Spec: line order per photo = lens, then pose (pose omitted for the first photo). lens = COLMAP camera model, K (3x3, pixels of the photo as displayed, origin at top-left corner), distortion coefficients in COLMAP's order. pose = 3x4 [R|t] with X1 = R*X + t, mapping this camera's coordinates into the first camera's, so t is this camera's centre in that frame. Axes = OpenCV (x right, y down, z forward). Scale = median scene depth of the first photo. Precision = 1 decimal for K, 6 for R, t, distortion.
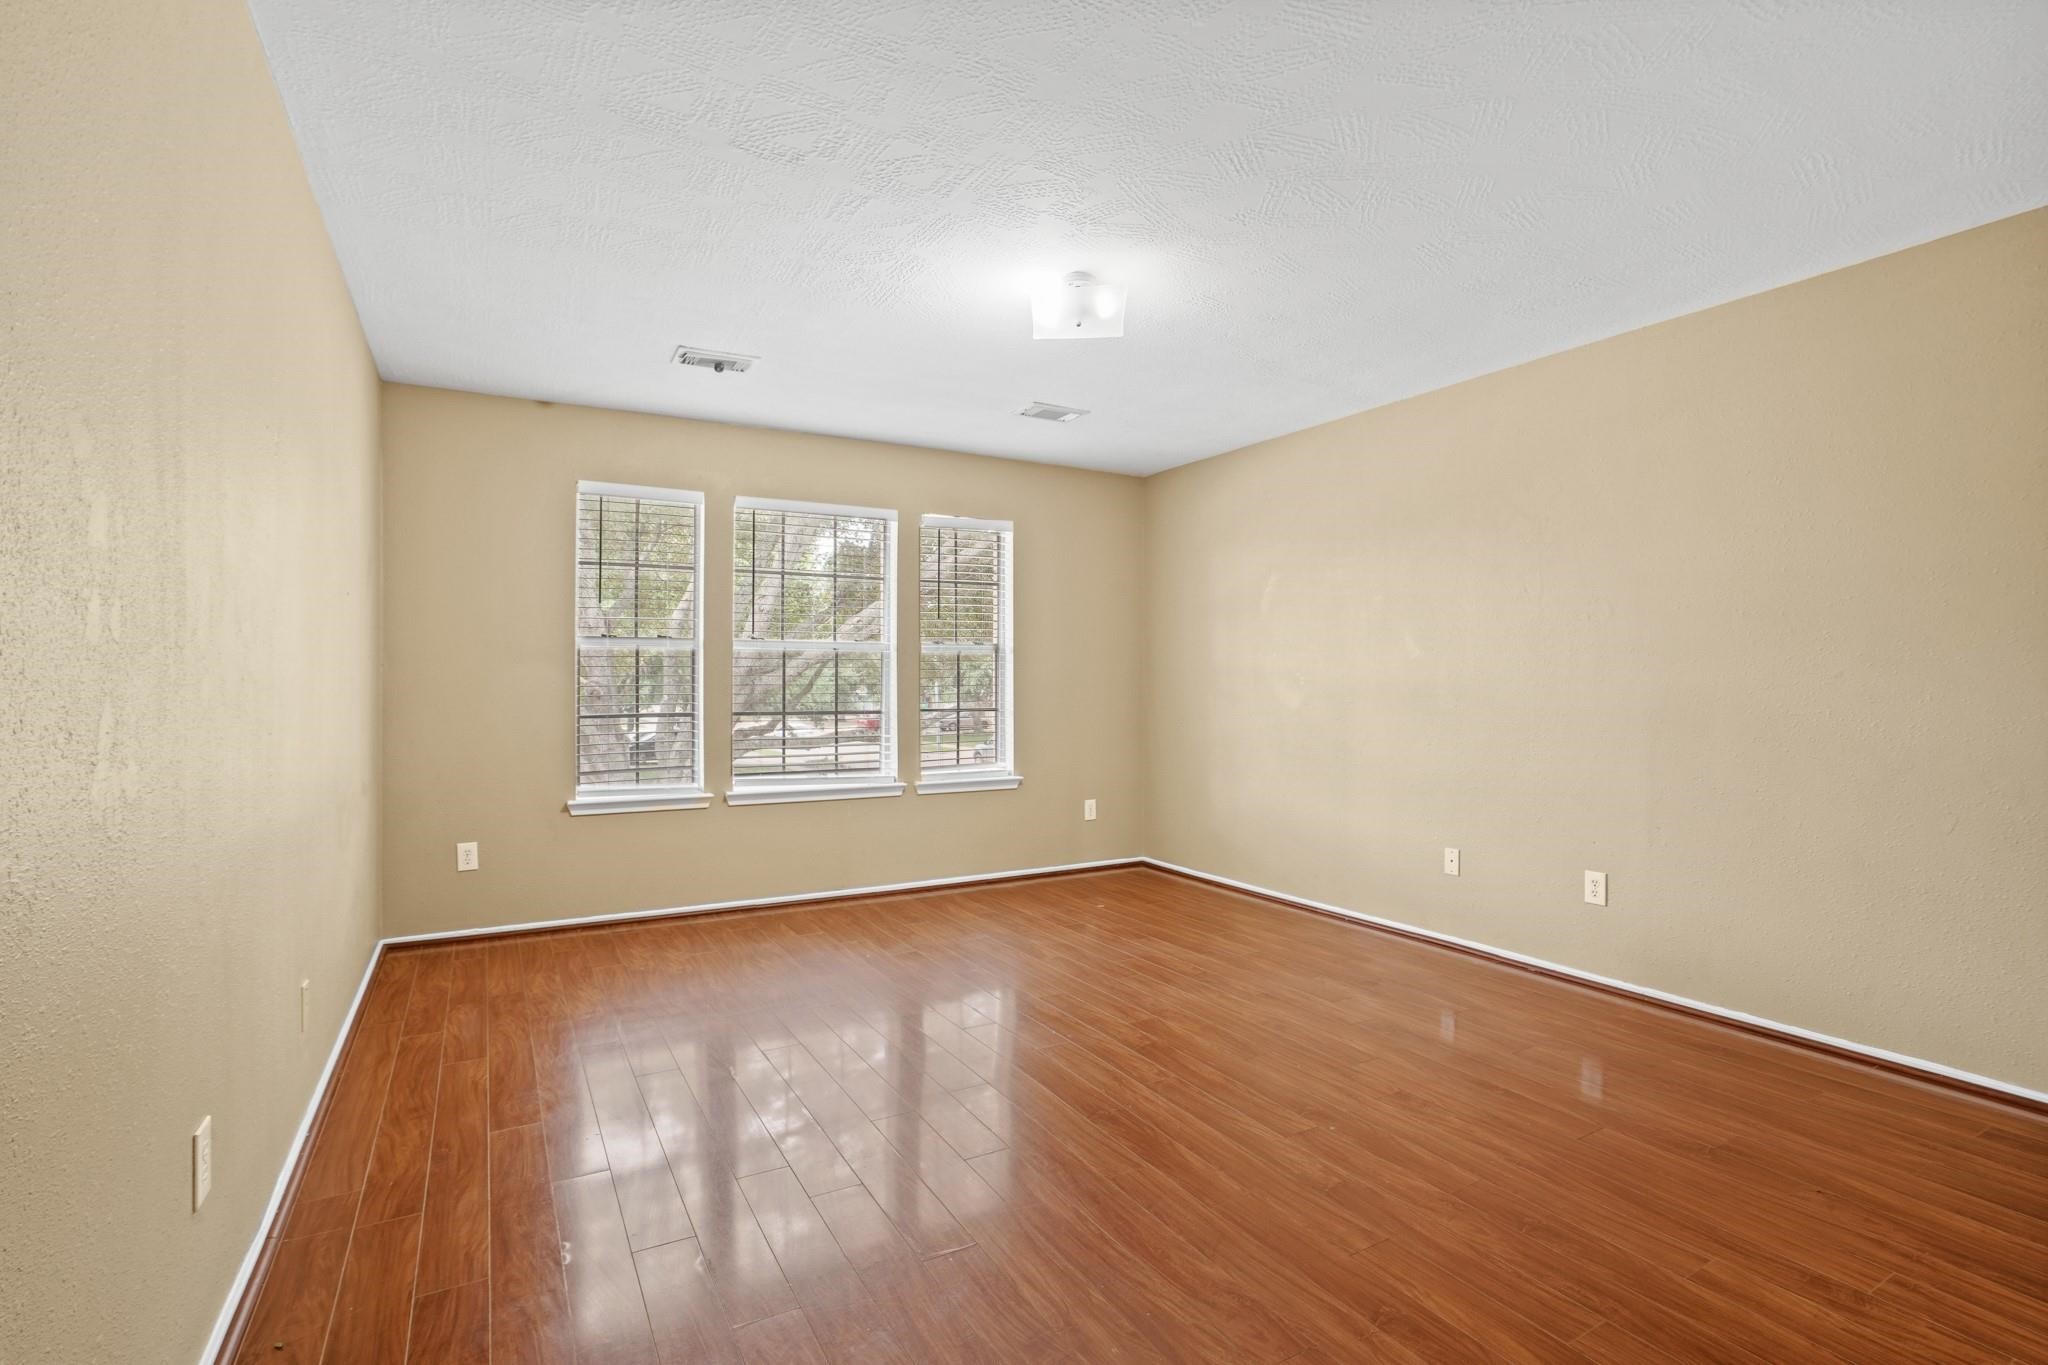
lens RADIAL K [[946.0, 0, 1027.1], [0, 946.0, 673.5], [0, 0, 1]] dist [-0.000168, 0.000263]
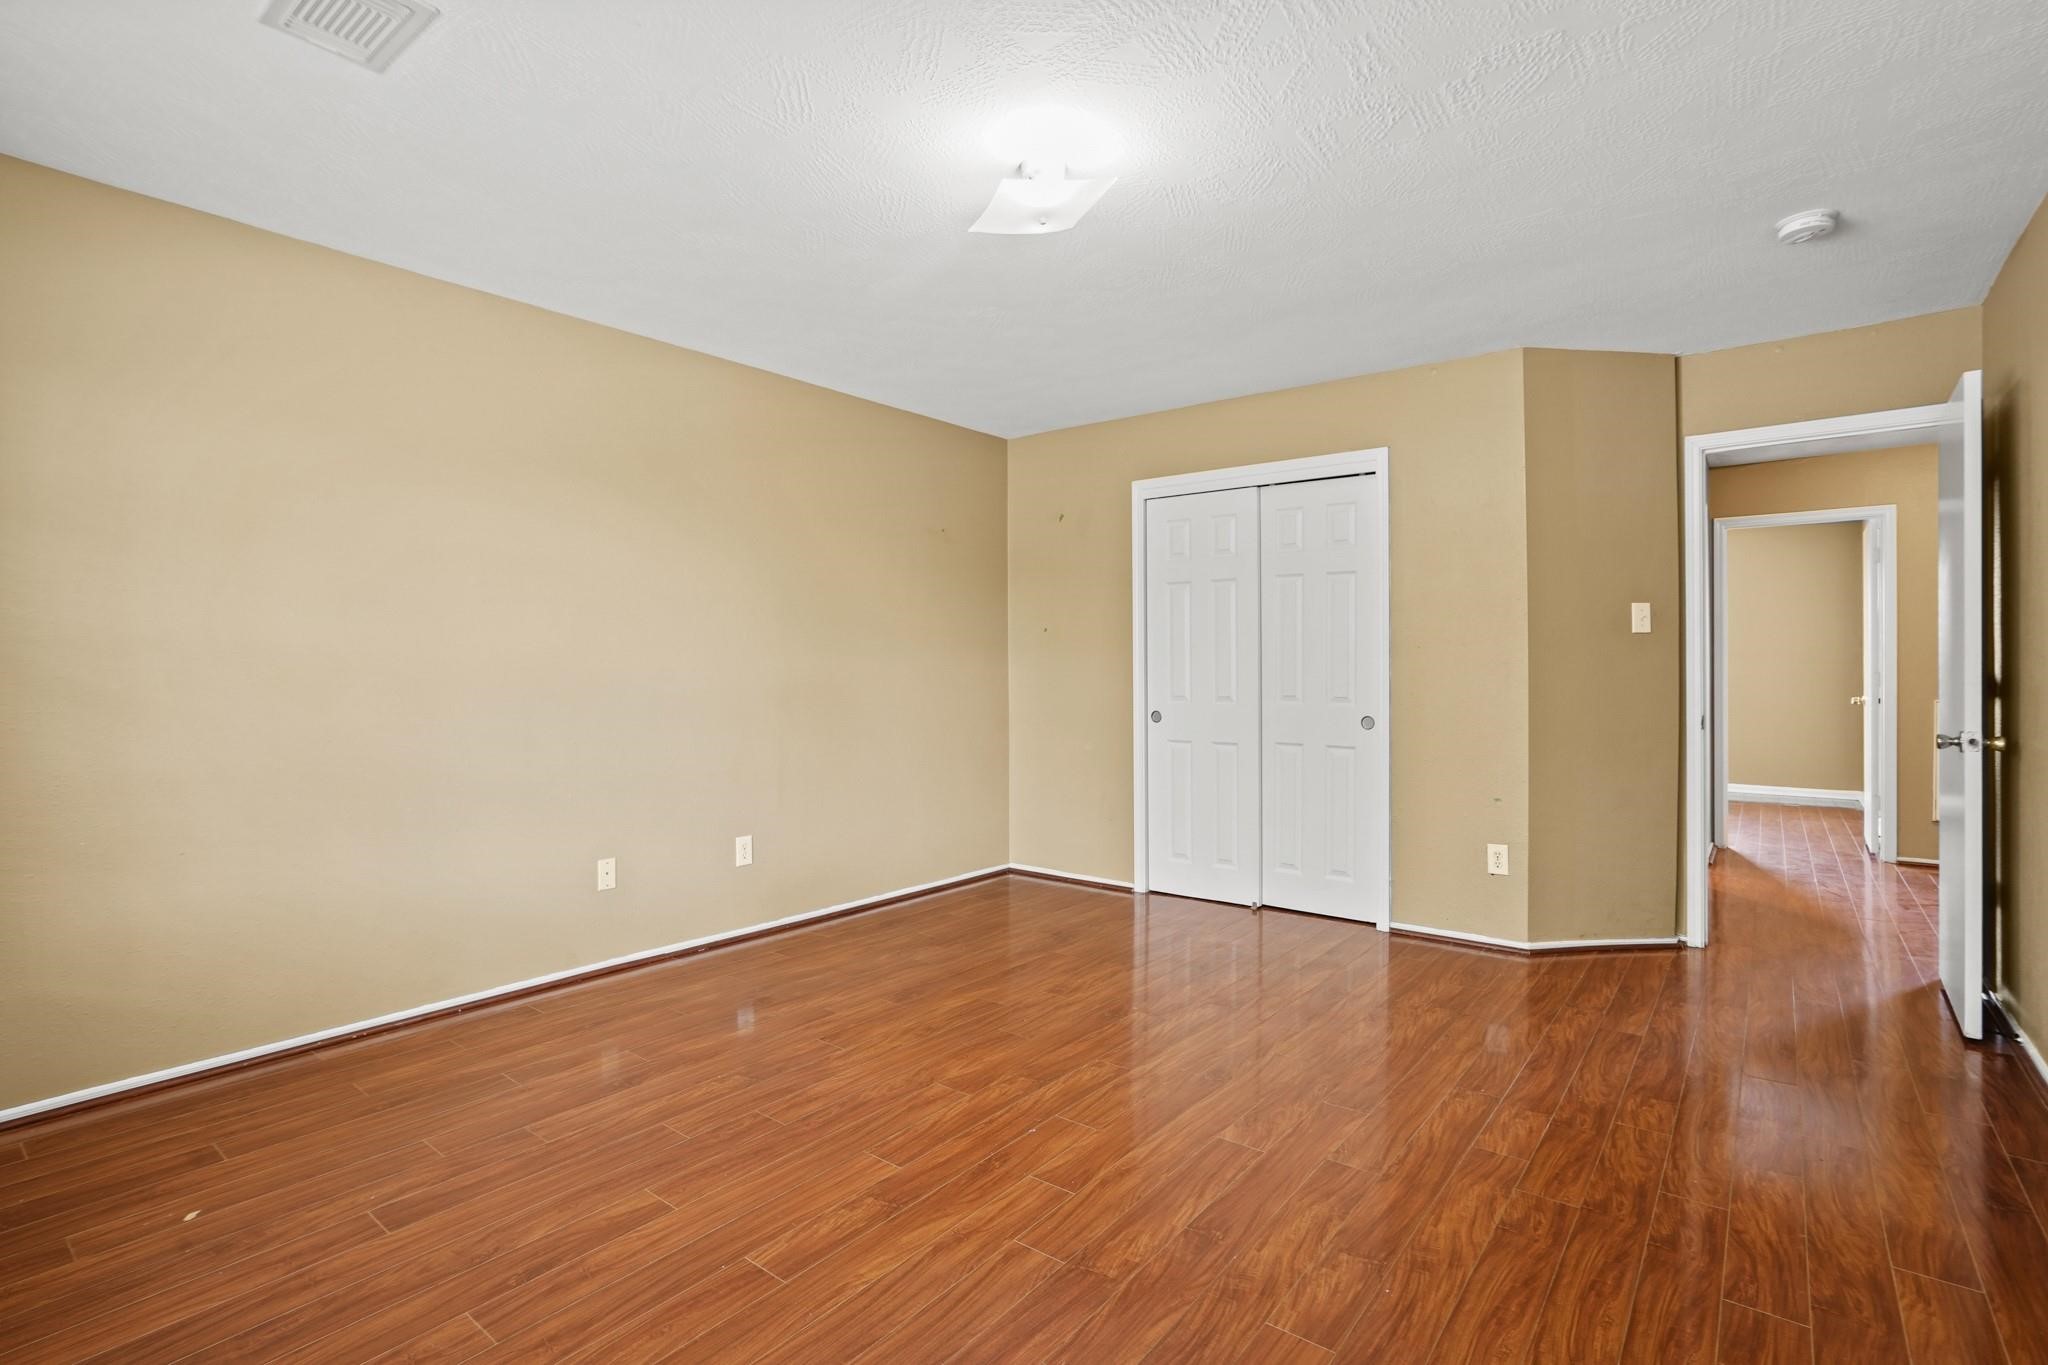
lens RADIAL K [[946.0, 0, 1027.4], [0, 946.0, 674.3], [0, 0, 1]] dist [-0.000168, 0.000263]
pose [[-0.349763, 0.001387, 0.936837, -0.497579], [-0.005412, 0.999979, -0.003501, 0.015813], [-0.936823, -0.006295, -0.349748, 0.941449]]
